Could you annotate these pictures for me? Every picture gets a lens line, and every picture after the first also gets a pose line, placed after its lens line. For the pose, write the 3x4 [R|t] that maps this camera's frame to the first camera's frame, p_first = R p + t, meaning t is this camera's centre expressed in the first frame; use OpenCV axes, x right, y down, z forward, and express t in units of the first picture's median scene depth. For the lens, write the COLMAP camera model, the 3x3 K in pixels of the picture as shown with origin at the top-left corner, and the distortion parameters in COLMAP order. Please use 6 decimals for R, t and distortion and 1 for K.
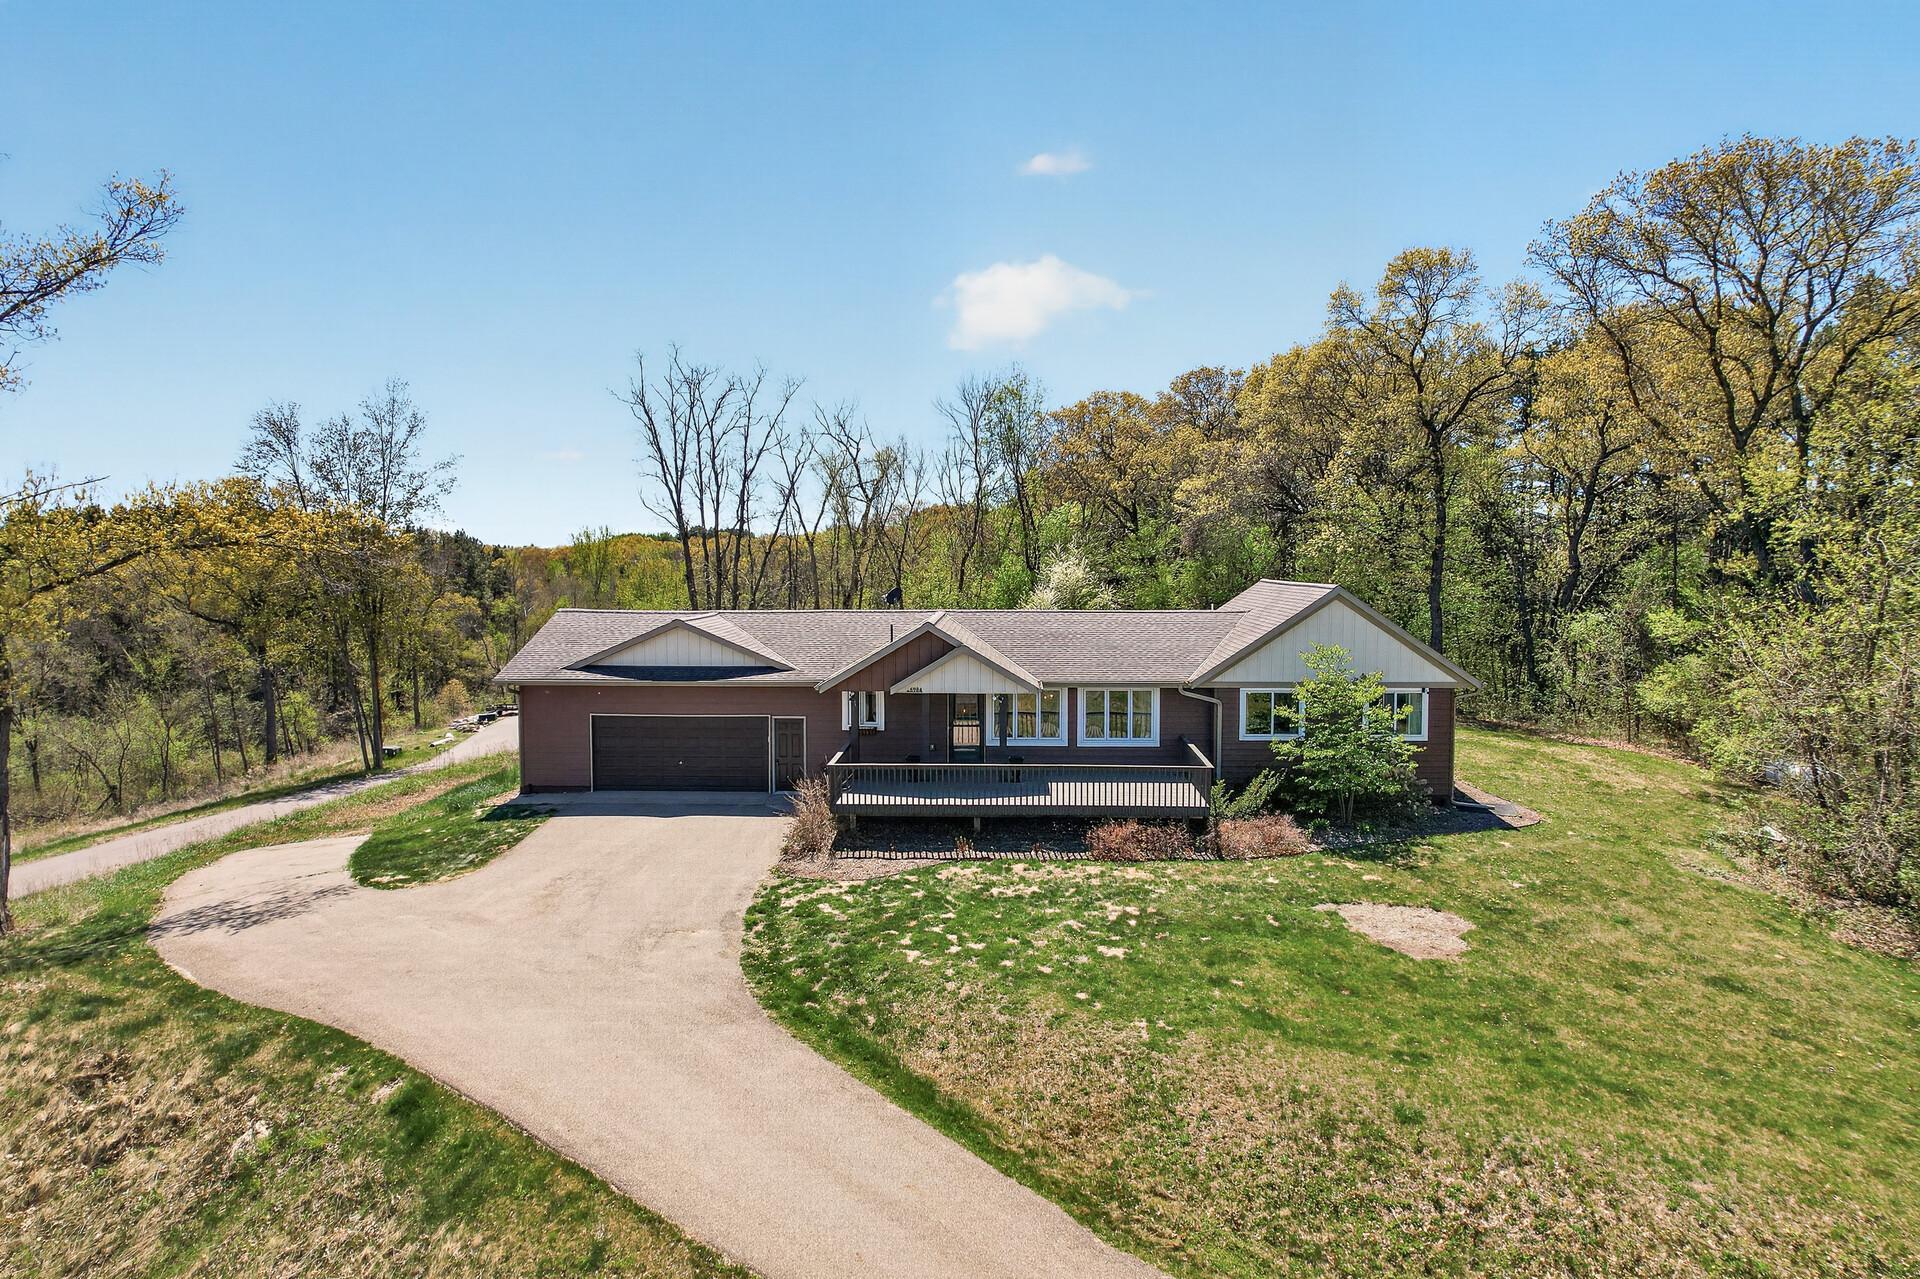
lens RADIAL K [[1242.9, 0, 965.4], [0, 1242.9, 620.3], [0, 0, 1]] dist [-0.077628, 0.066149]
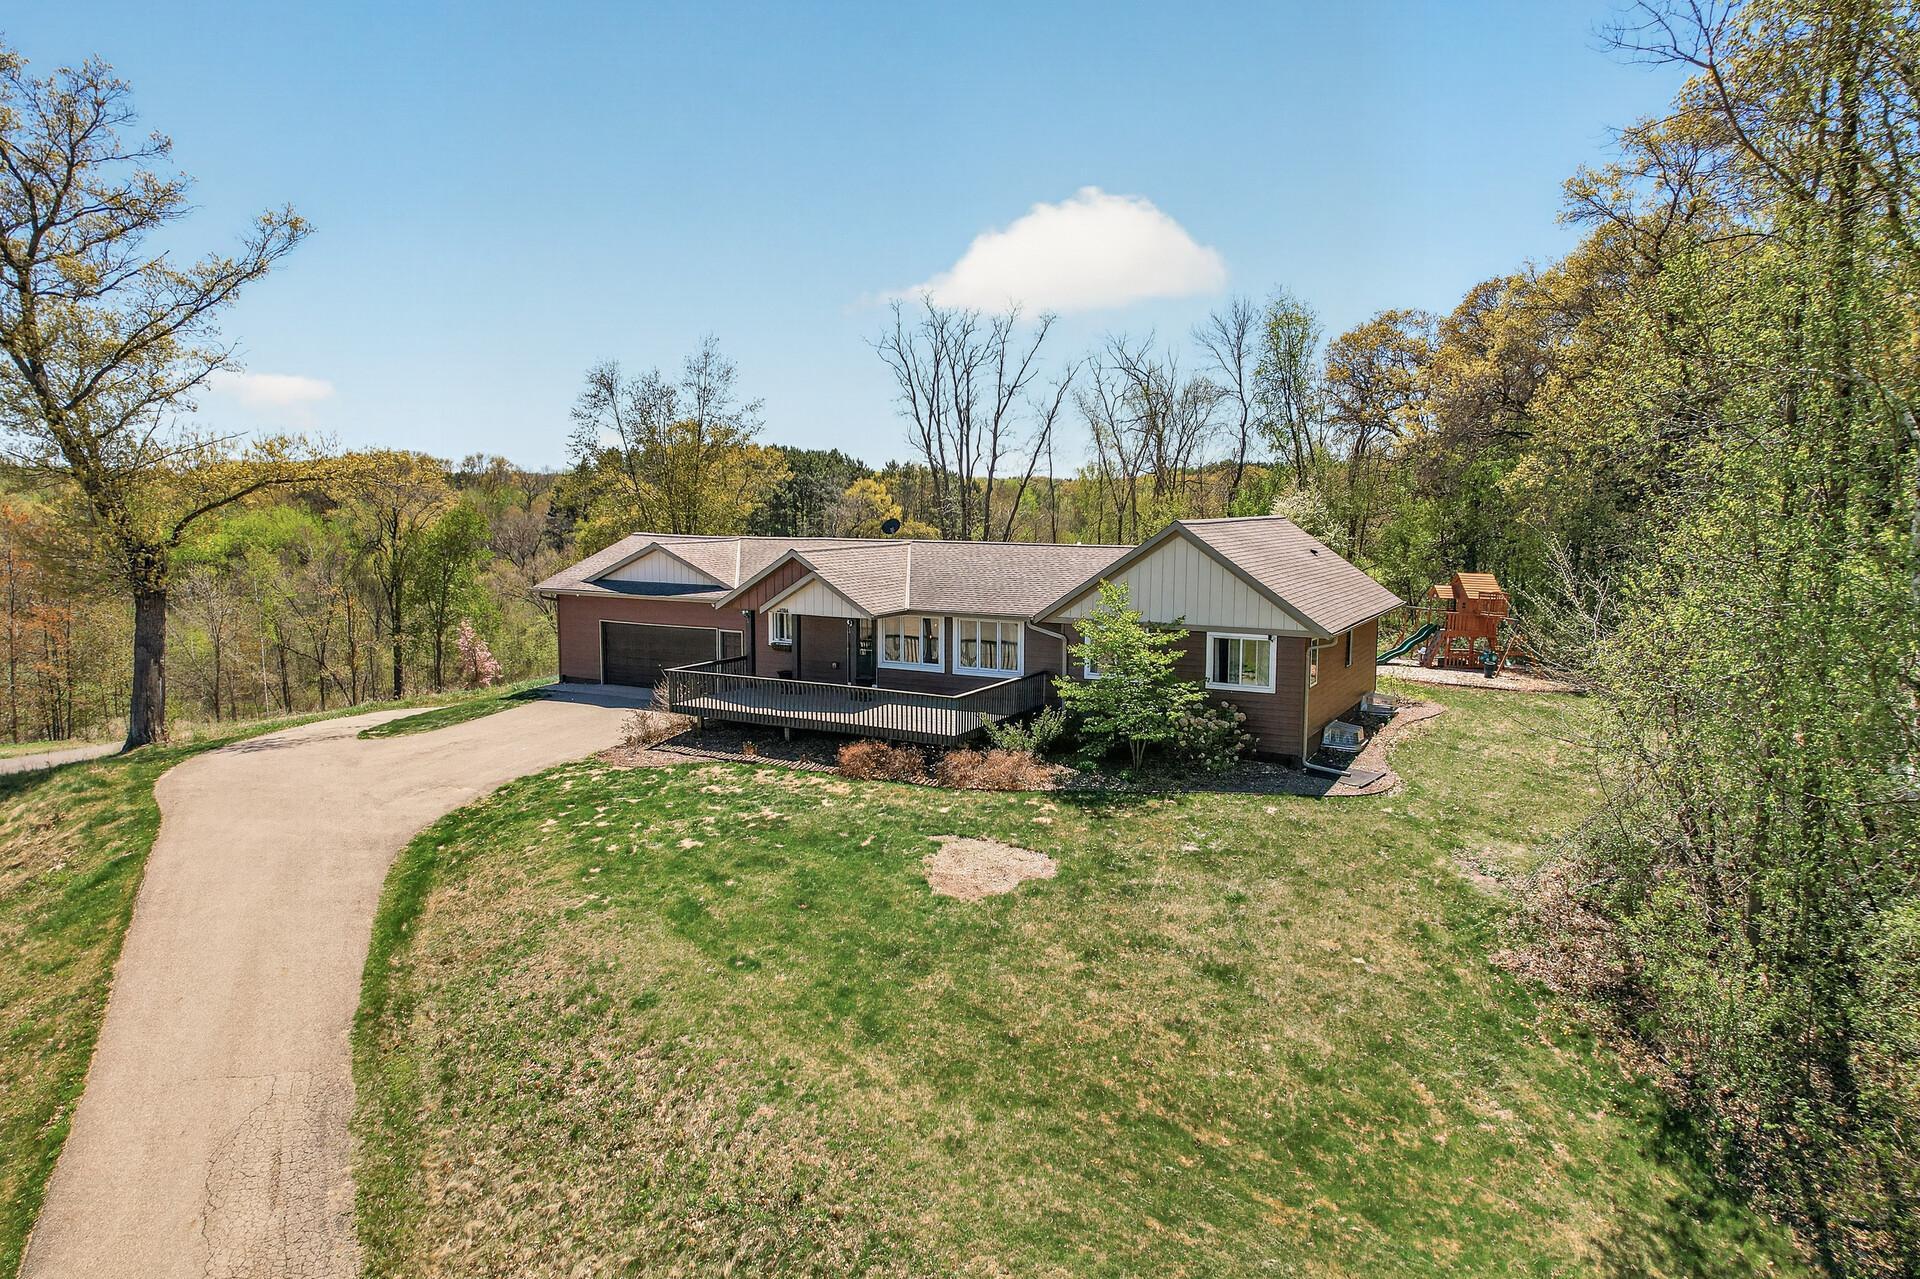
lens RADIAL K [[1242.9, 0, 965.4], [0, 1242.9, 620.3], [0, 0, 1]] dist [-0.077628, 0.066149]
pose [[0.894931, 0.048814, -0.443526, 0.721318], [-0.025456, 0.997964, 0.058472, -0.004453], [0.445478, -0.041038, 0.894352, 0.105060]]
